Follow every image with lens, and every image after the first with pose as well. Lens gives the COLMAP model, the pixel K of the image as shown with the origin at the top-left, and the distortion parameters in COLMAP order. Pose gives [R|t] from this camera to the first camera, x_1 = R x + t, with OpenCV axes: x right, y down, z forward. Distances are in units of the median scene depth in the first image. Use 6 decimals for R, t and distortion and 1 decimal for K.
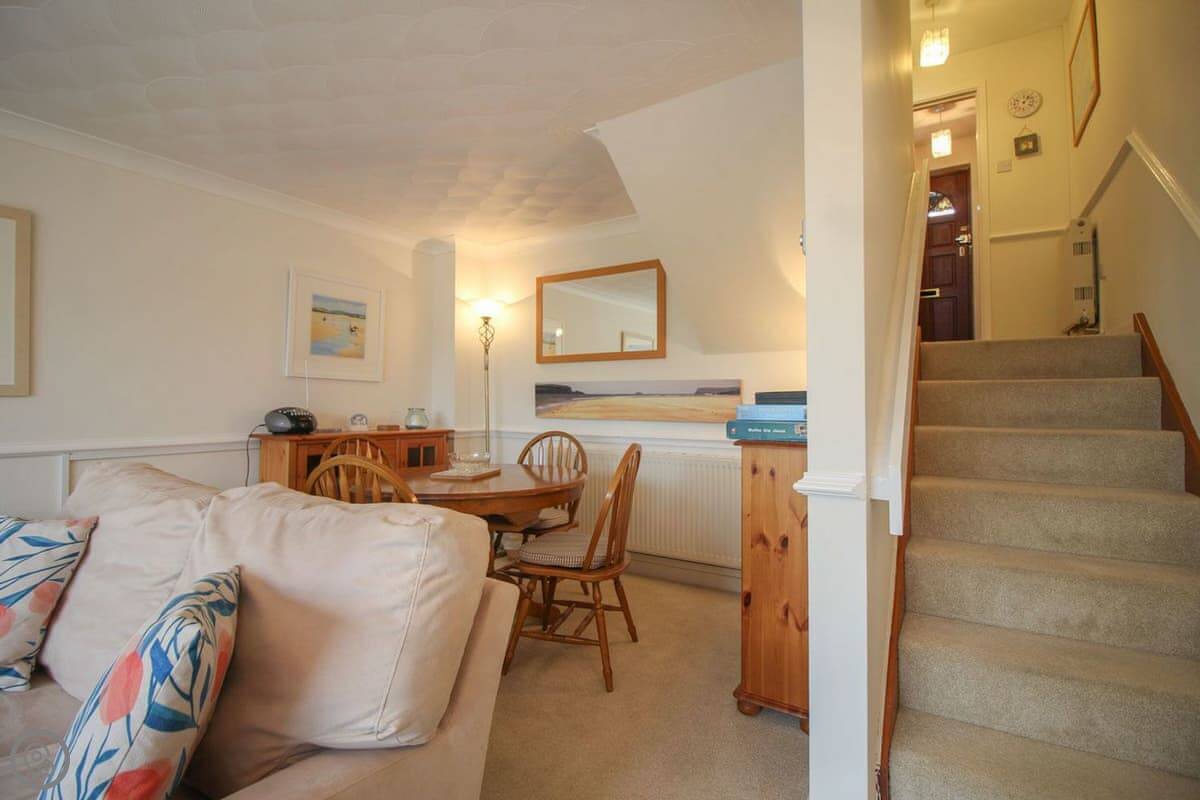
lens RADIAL K [[562.7, 0, 599.5], [0, 562.7, 388.3], [0, 0, 1]] dist [0.000728, -0.012727]
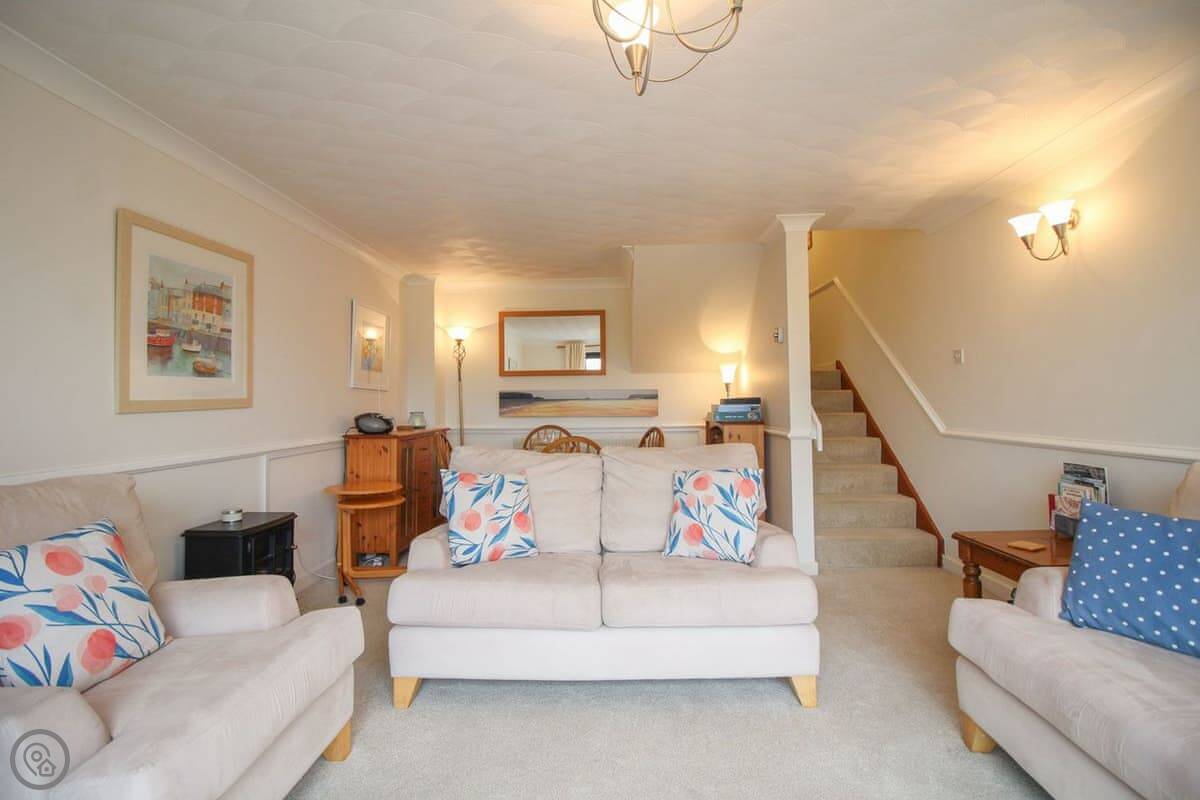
lens RADIAL K [[562.7, 0, 599.5], [0, 562.7, 388.3], [0, 0, 1]] dist [0.000728, -0.012727]
pose [[0.861250, -0.000921, 0.508180, -0.681877], [0.001277, 0.999999, -0.000352, -0.017883], [-0.508179, 0.000952, 0.861251, -0.309978]]
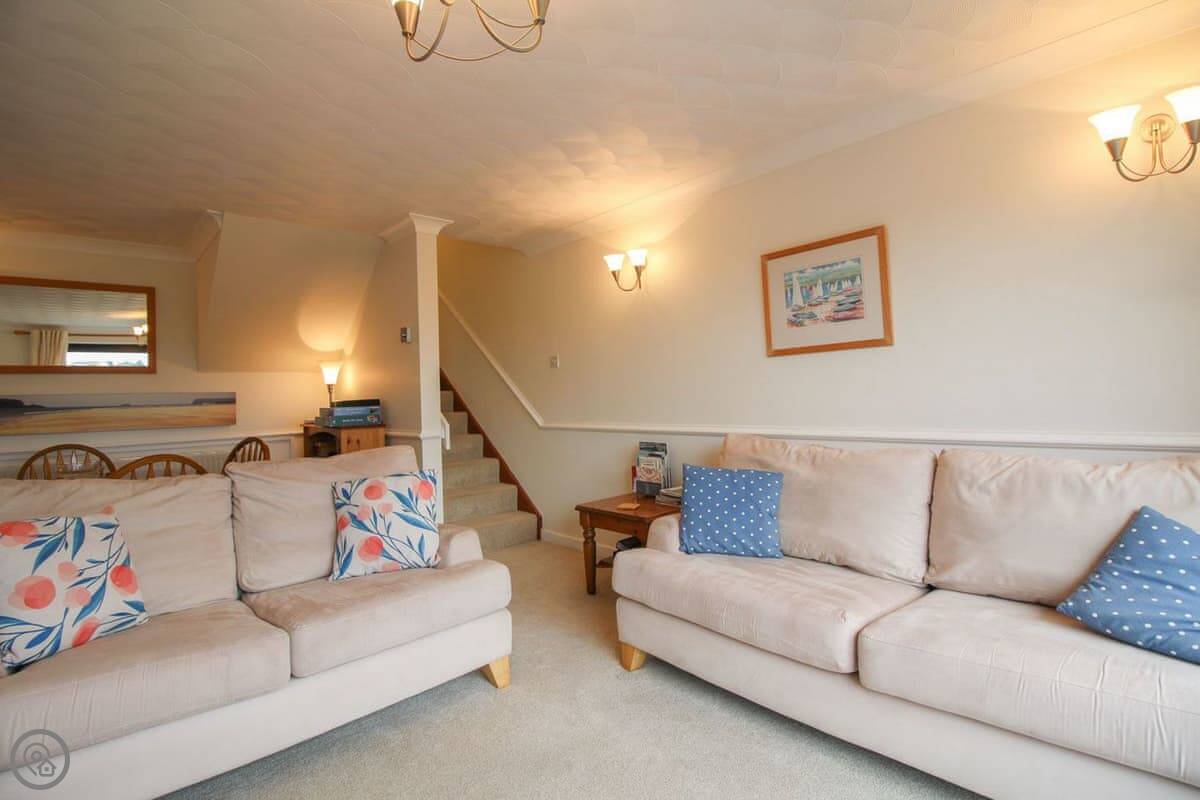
lens RADIAL K [[568.7, 0, 599.6], [0, 568.7, 388.3], [0, 0, 1]] dist [-0.001562, -0.012132]
pose [[0.259482, -0.000476, 0.965748, -0.778090], [0.008768, 0.999960, -0.001863, -0.013793], [-0.965708, 0.008951, 0.259476, -0.183662]]
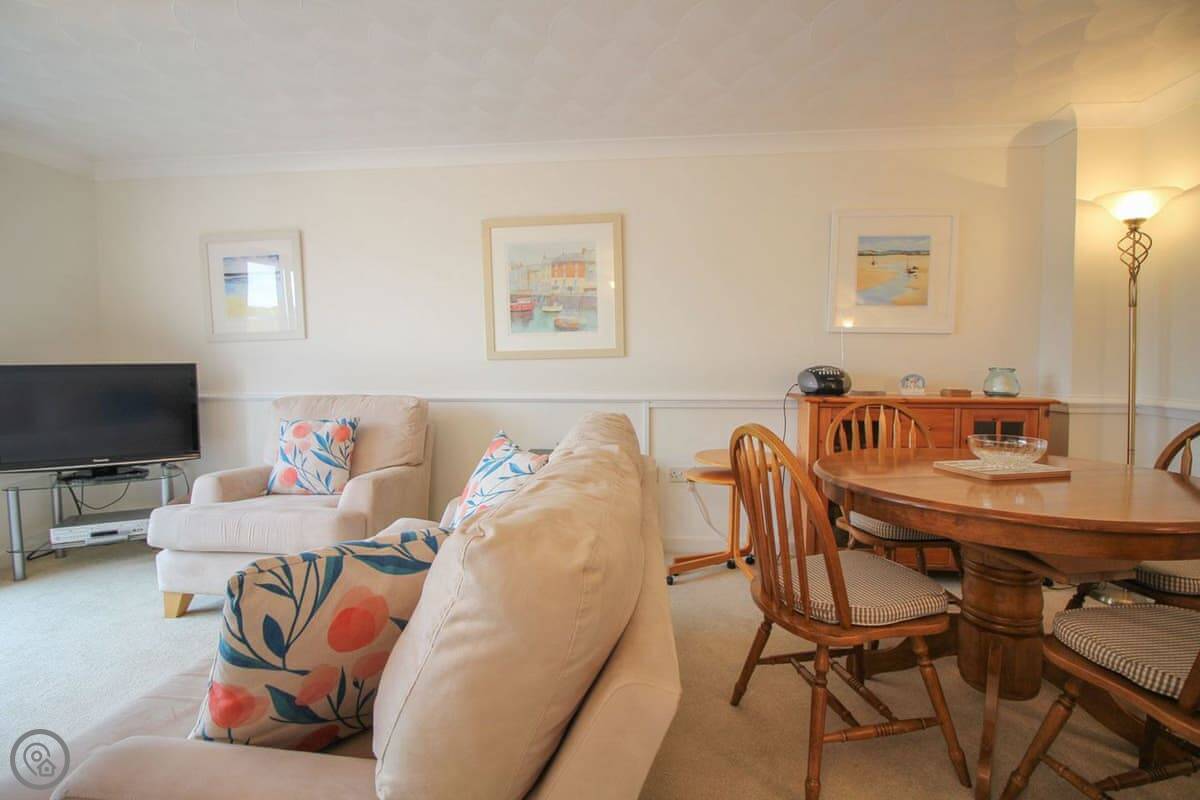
lens RADIAL K [[568.7, 0, 599.6], [0, 568.7, 388.3], [0, 0, 1]] dist [-0.001562, -0.012132]
pose [[0.455494, 0.038274, -0.889416, 0.099823], [0.026039, 0.998075, 0.056286, 0.007984], [0.889858, -0.048797, 0.453621, 0.229310]]
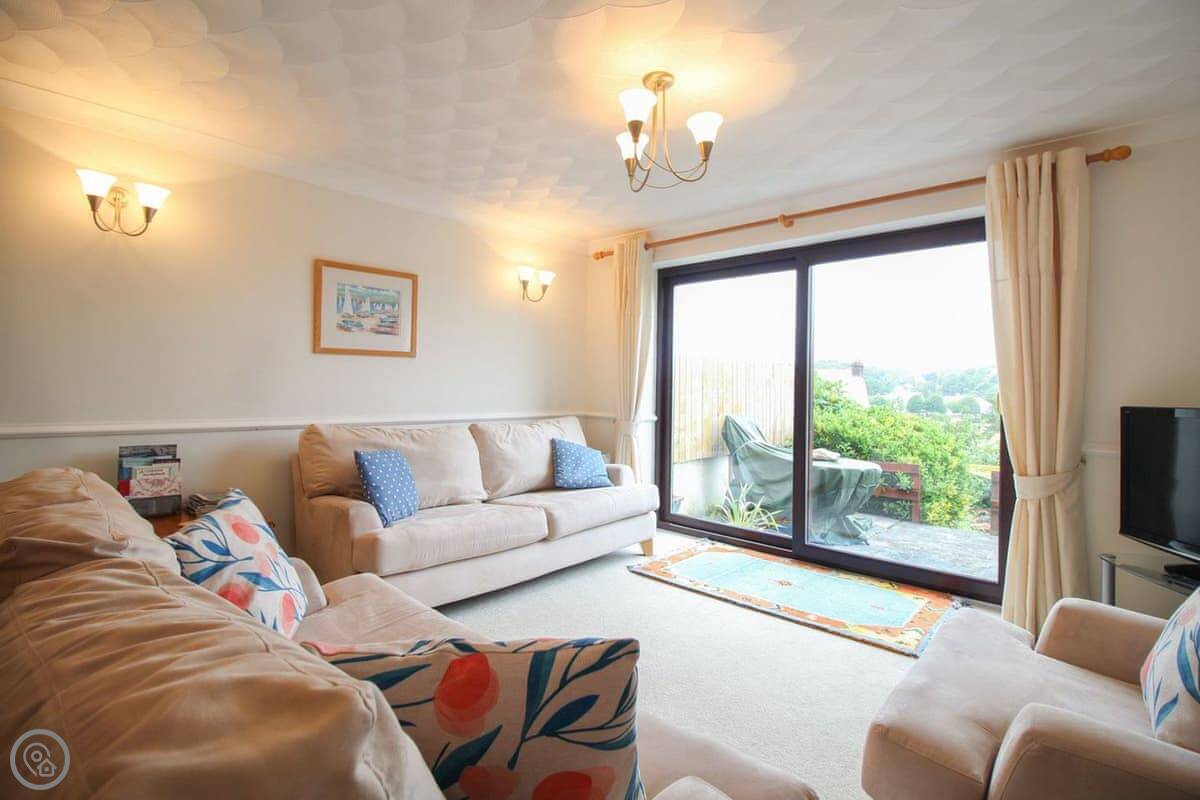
lens RADIAL K [[568.7, 0, 599.6], [0, 568.7, 388.3], [0, 0, 1]] dist [-0.001562, -0.012132]
pose [[-0.983937, -0.021819, 0.177177, -0.515991], [-0.026394, 0.999375, -0.023505, 0.005869], [-0.176554, -0.027804, -0.983898, 0.602796]]
